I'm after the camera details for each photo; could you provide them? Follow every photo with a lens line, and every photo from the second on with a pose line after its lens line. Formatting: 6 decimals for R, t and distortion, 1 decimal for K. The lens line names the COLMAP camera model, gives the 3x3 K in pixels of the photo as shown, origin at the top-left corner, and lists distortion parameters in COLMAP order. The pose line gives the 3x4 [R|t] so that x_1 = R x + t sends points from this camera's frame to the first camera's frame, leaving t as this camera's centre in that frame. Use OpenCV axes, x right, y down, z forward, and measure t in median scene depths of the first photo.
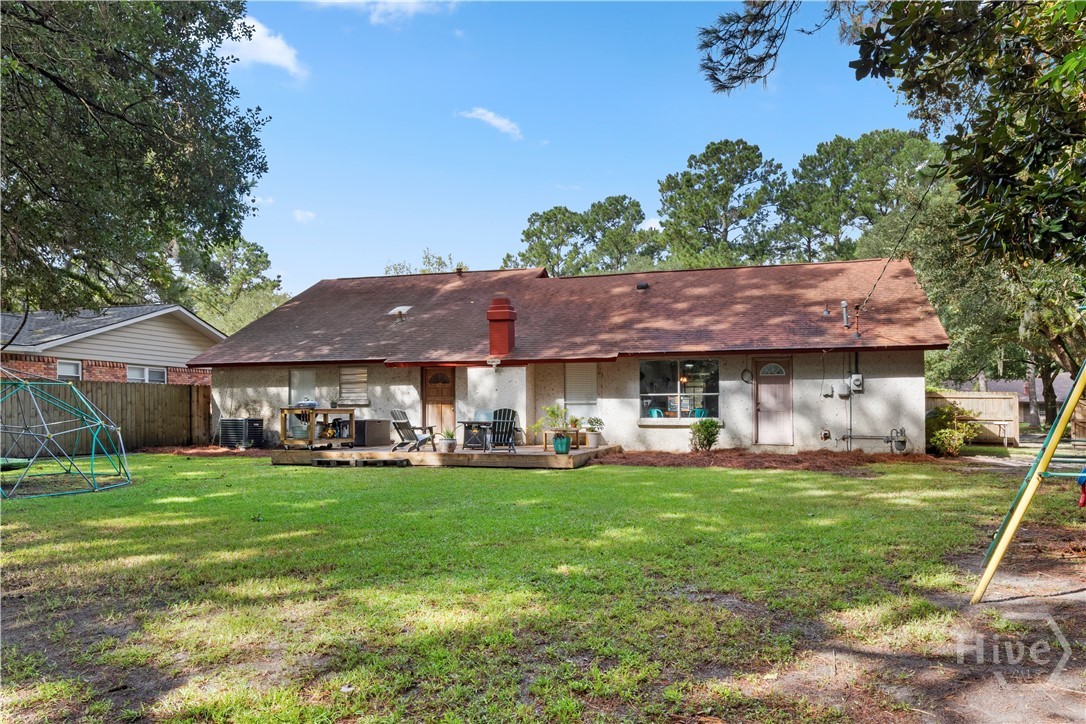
lens RADIAL K [[841.4, 0, 542.3], [0, 841.4, 341.5], [0, 0, 1]] dist [-0.001878, -0.005039]
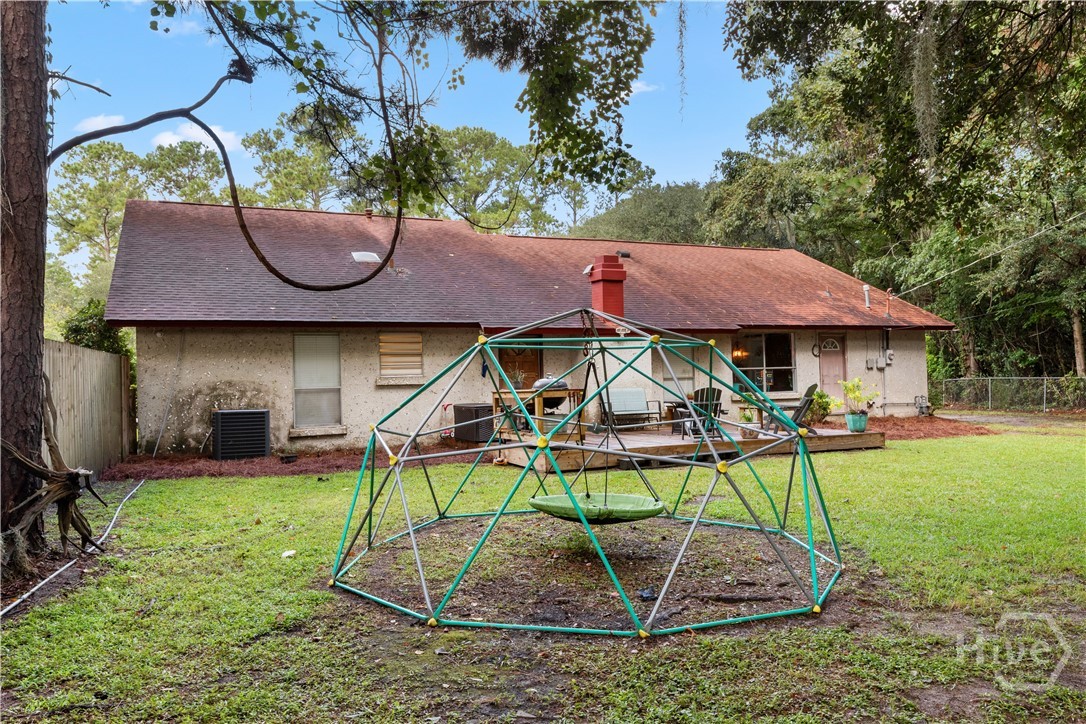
lens RADIAL K [[801.0, 0, 543.0], [0, 801.0, 362.0], [0, 0, 1]] dist [0.008801, 0.000310]
pose [[0.753298, 0.000353, 0.657679, -0.603957], [-0.034800, 0.998620, 0.039324, 0.025644], [-0.656758, -0.052510, 0.752271, 0.429554]]
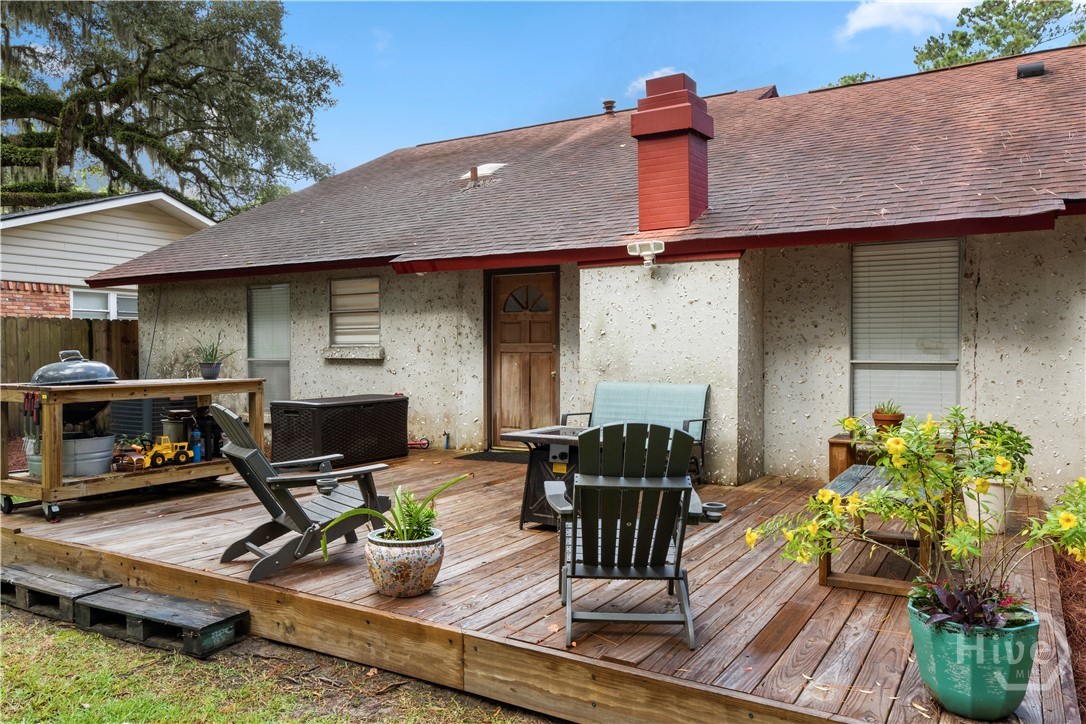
lens RADIAL K [[801.0, 0, 543.0], [0, 801.0, 362.0], [0, 0, 1]] dist [0.008801, 0.000310]
pose [[0.968422, 0.005963, -0.249244, -0.014156], [0.020042, 0.994617, 0.101667, 0.034795], [0.248509, -0.103452, 0.963089, 0.622333]]
